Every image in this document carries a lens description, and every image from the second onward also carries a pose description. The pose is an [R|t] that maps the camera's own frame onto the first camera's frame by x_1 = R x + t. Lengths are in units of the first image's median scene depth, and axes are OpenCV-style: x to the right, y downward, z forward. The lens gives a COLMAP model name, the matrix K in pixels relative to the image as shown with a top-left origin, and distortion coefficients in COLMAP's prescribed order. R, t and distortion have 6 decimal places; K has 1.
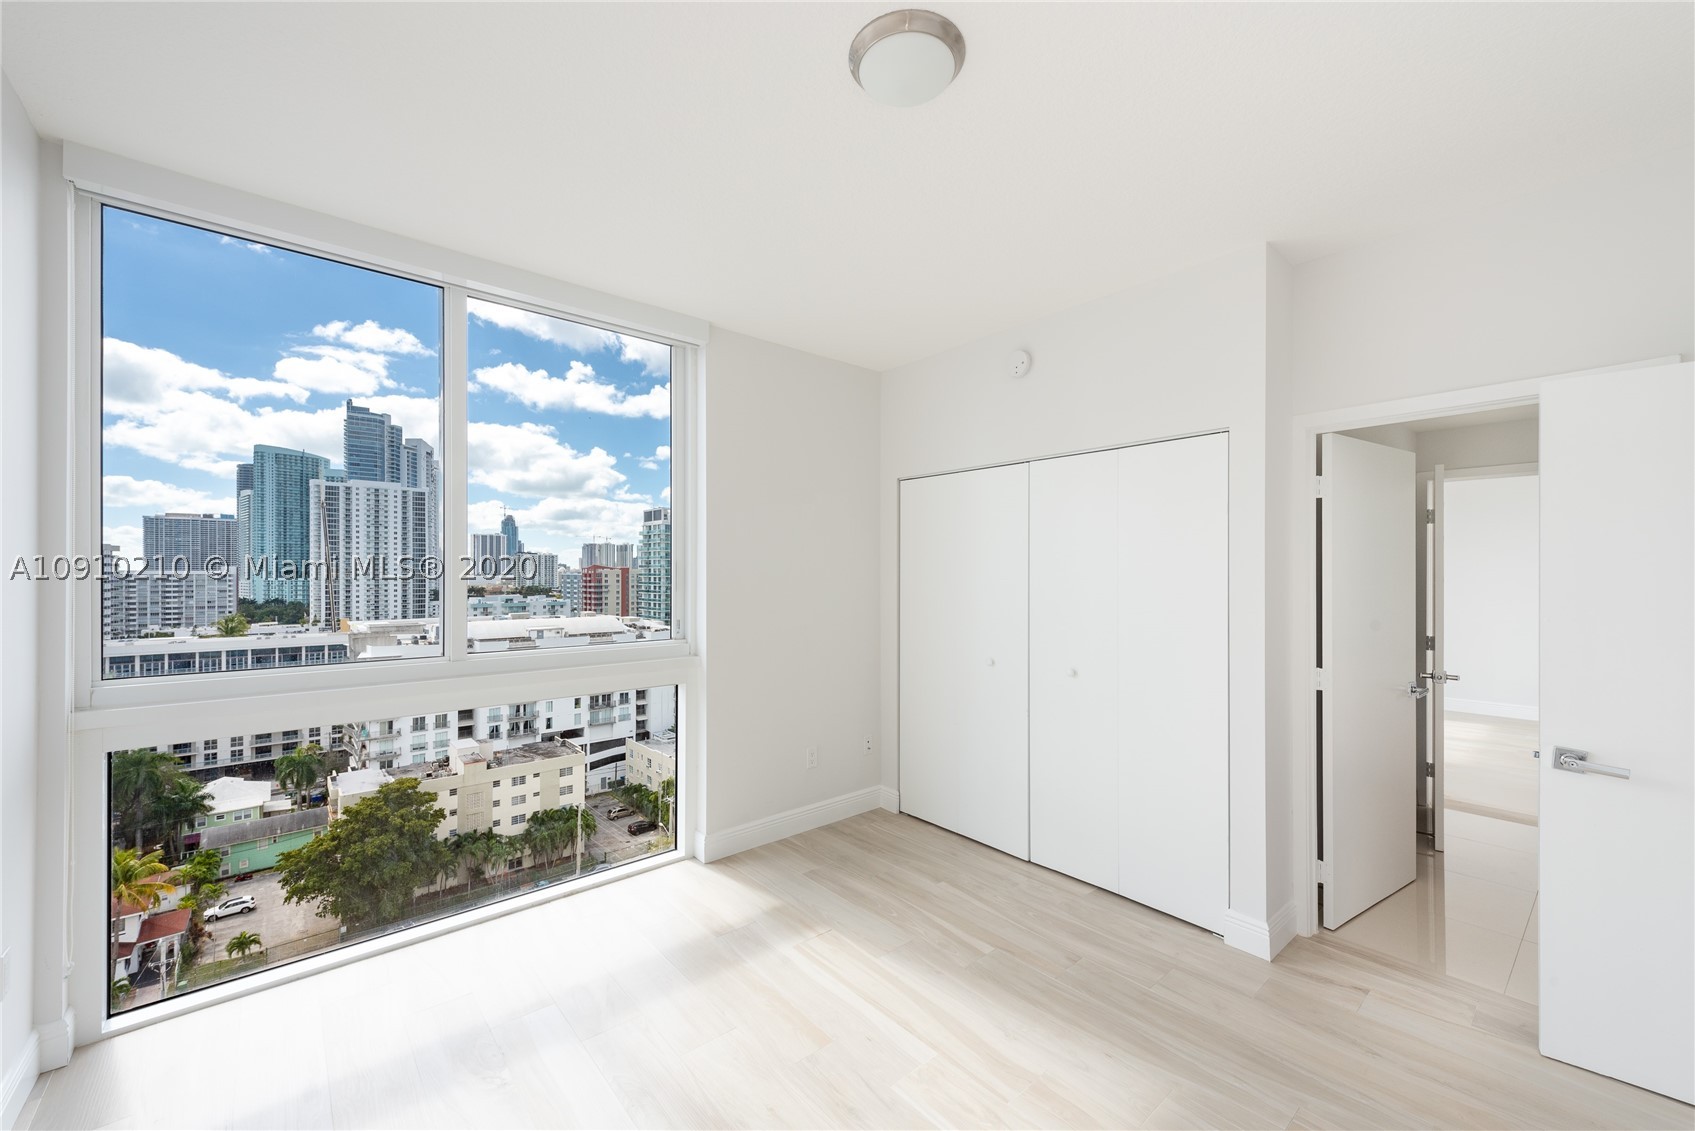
lens RADIAL K [[662.4, 0, 860.8], [0, 662.4, 572.2], [0, 0, 1]] dist [0.013580, -0.004814]
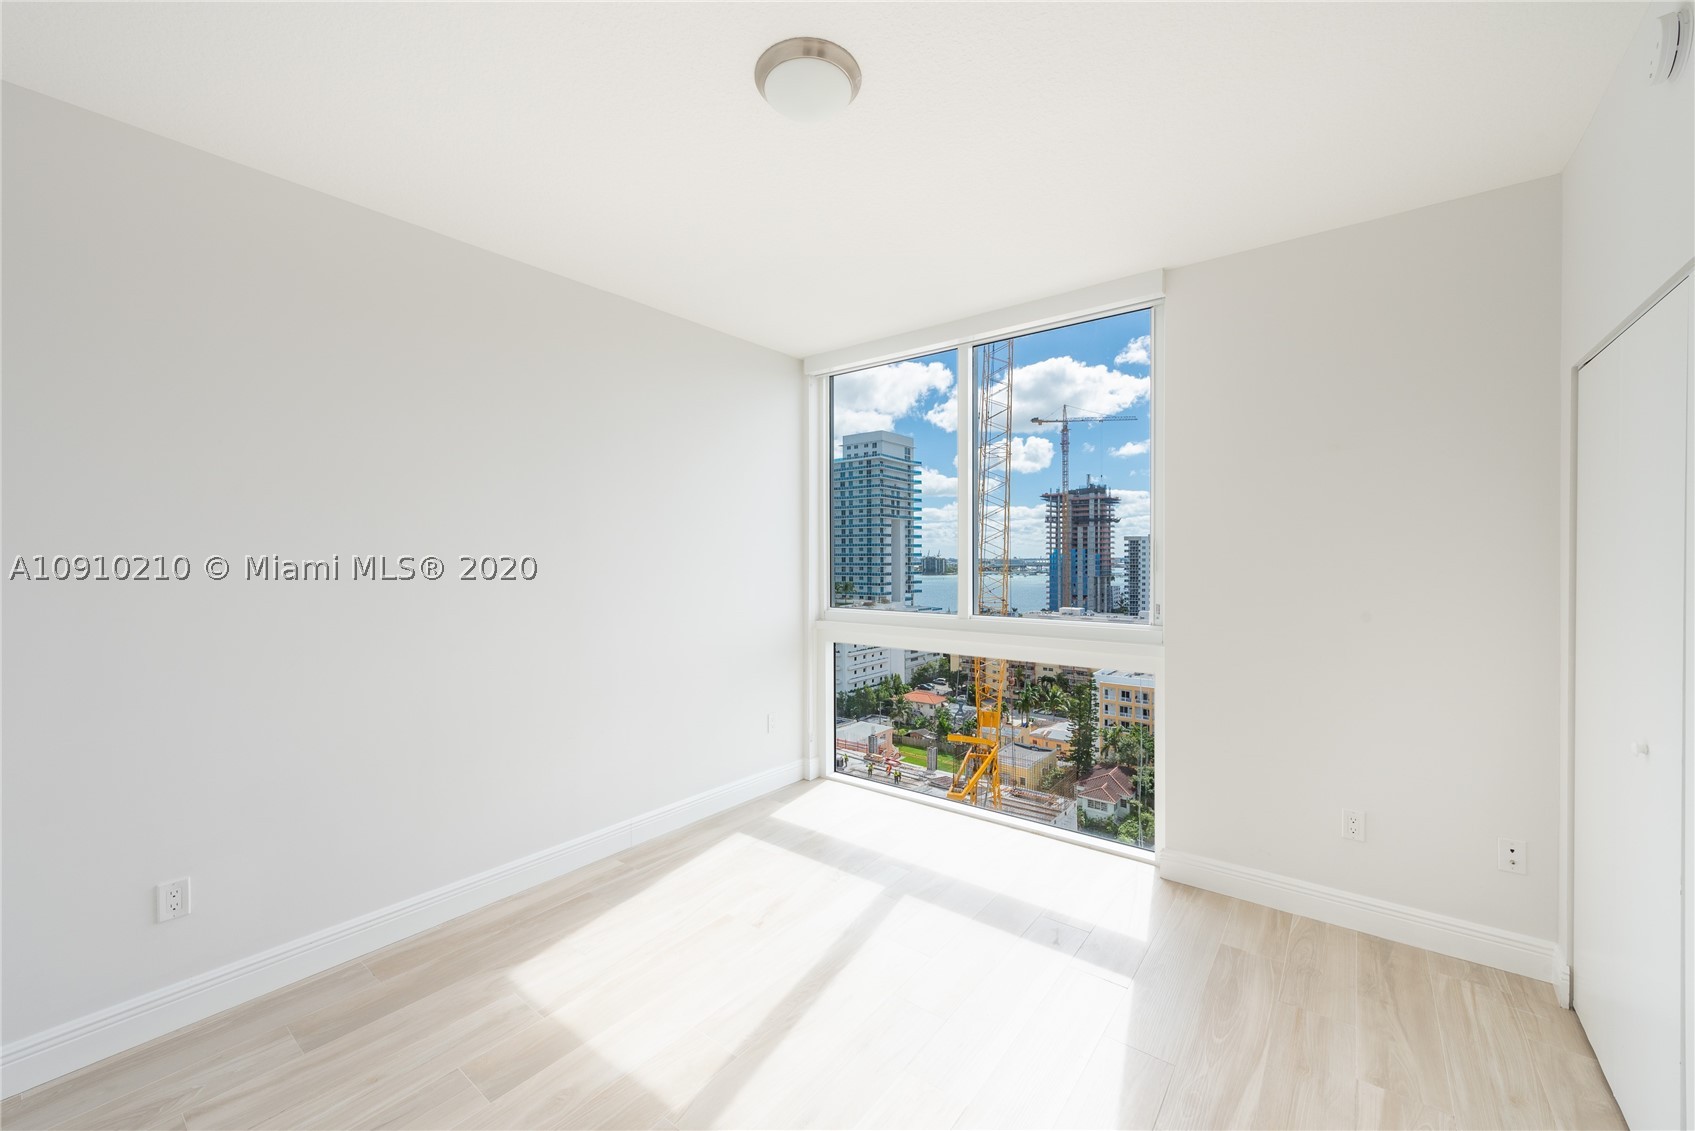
lens RADIAL K [[662.4, 0, 843.5], [0, 662.4, 560.3], [0, 0, 1]] dist [0.013580, -0.004814]
pose [[0.175784, -0.000684, -0.984429, 0.567354], [0.008847, 0.999960, 0.000885, 0.008970], [0.984389, -0.008865, 0.175783, 0.427457]]
